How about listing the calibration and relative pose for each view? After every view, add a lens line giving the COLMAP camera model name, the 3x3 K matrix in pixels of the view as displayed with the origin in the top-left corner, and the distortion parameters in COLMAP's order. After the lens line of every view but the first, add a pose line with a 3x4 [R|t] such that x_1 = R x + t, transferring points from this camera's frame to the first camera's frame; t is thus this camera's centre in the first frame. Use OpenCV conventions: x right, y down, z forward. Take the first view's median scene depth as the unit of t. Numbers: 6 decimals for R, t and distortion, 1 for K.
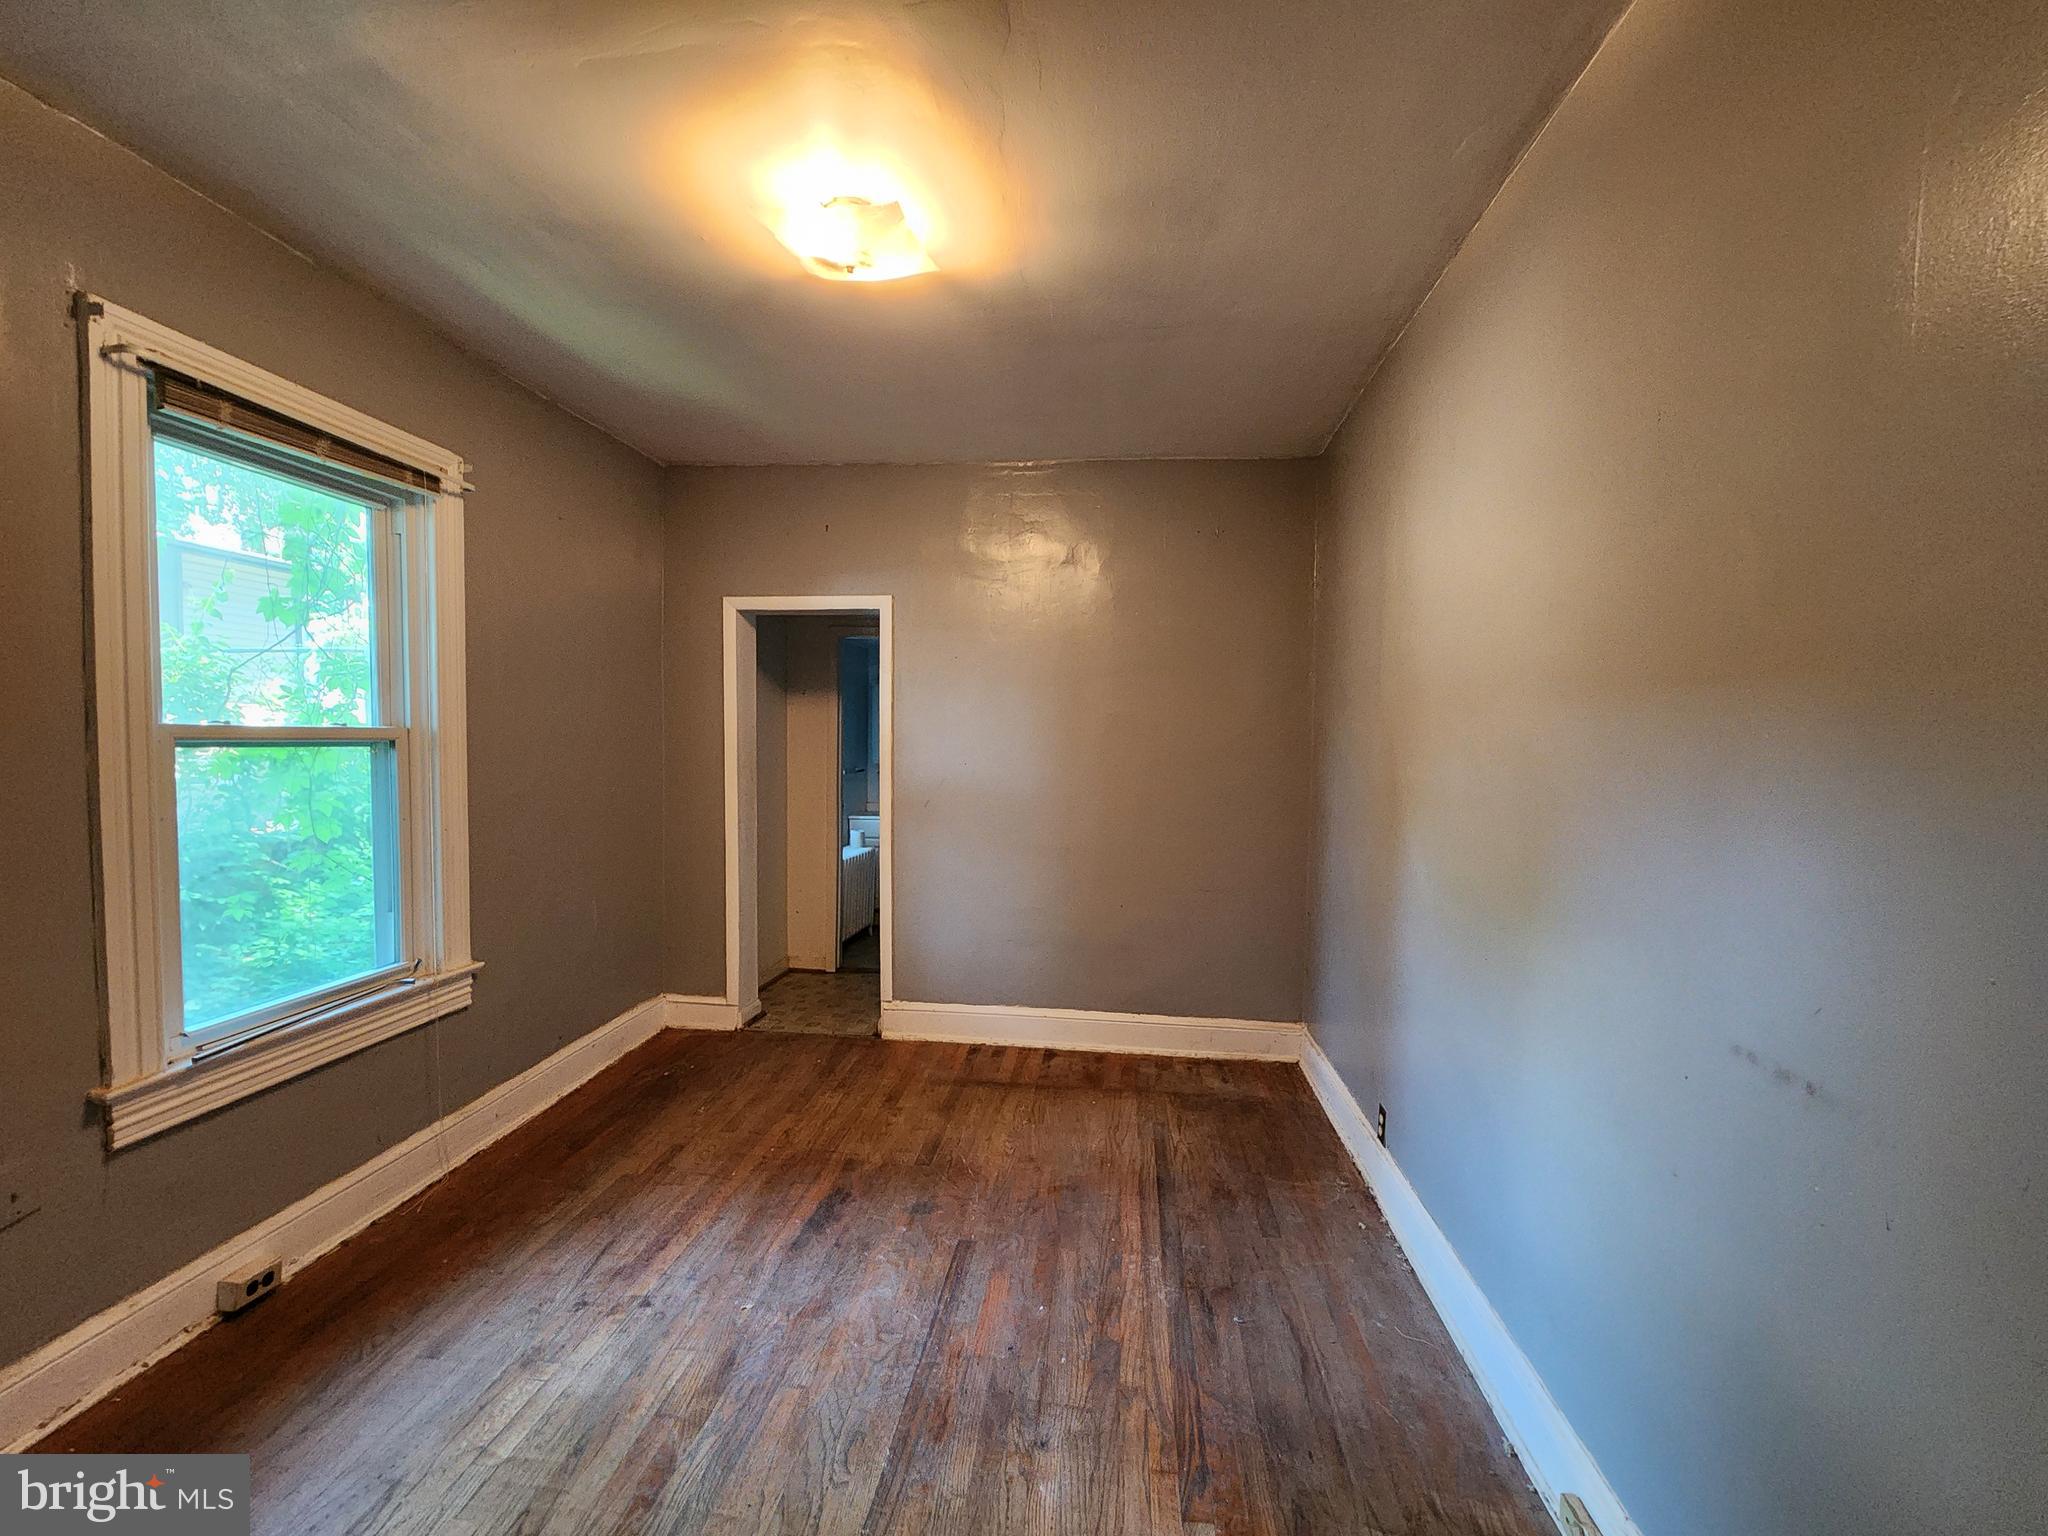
lens RADIAL K [[831.1, 0, 1042.4], [0, 831.1, 770.9], [0, 0, 1]] dist [0.005649, -0.003574]
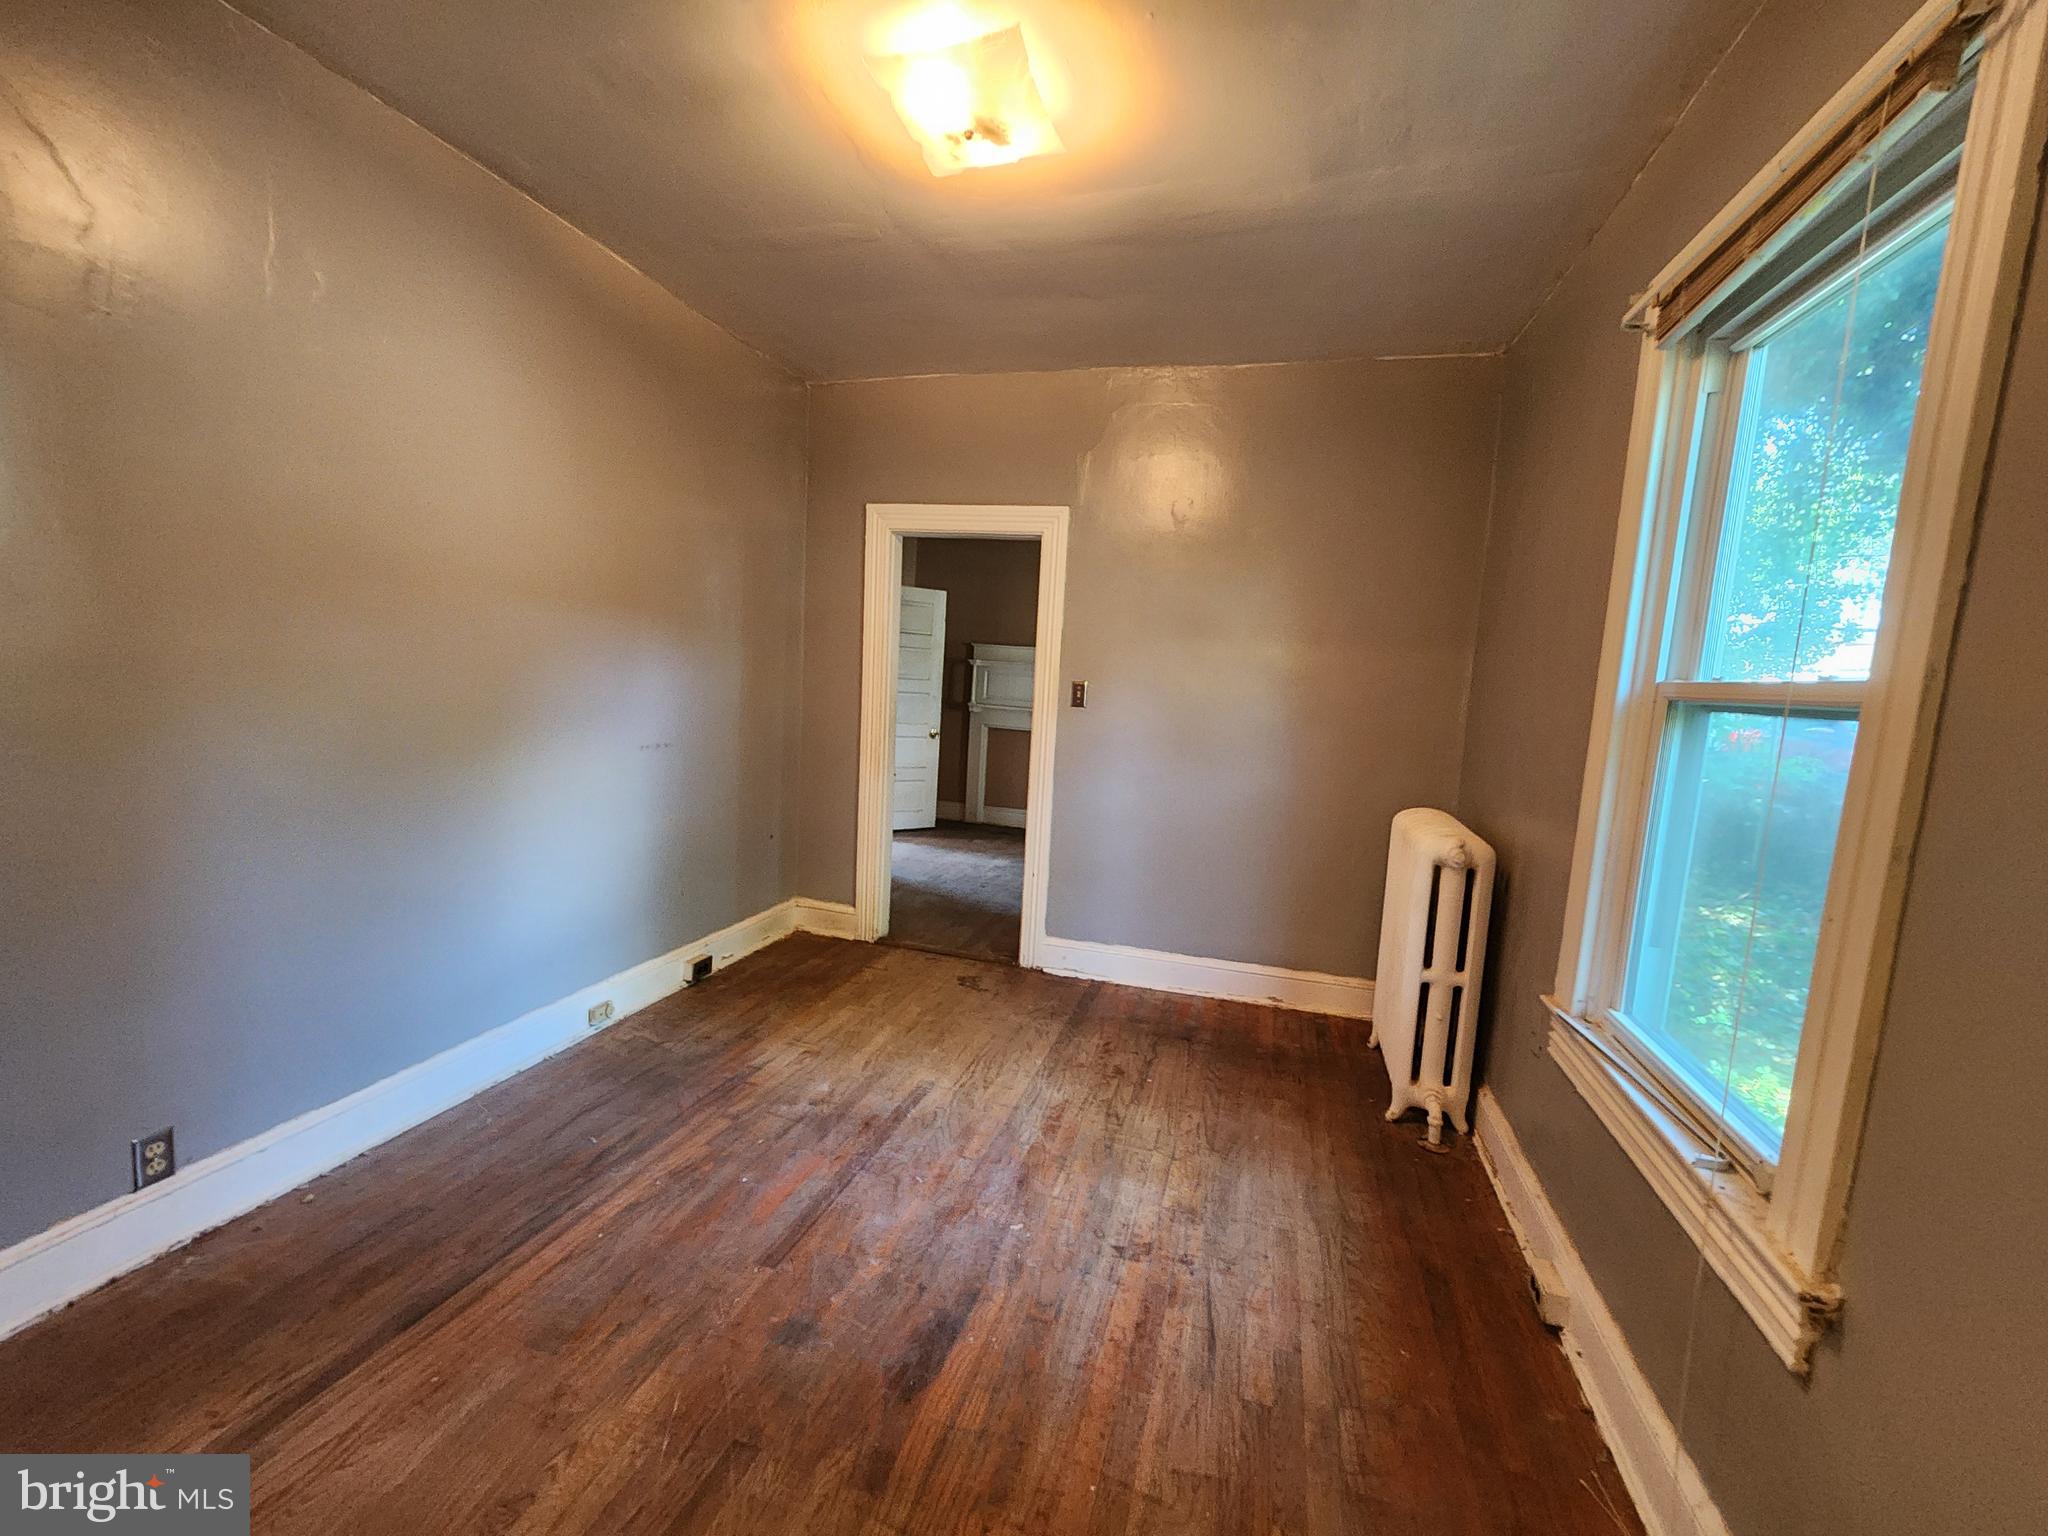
lens RADIAL K [[831.1, 0, 1042.4], [0, 831.1, 770.9], [0, 0, 1]] dist [0.005649, -0.003574]
pose [[-0.981460, -0.091112, 0.168626, -0.502128], [-0.063246, 0.984462, 0.163812, -0.060998], [-0.180932, 0.150110, -0.971973, 1.878394]]
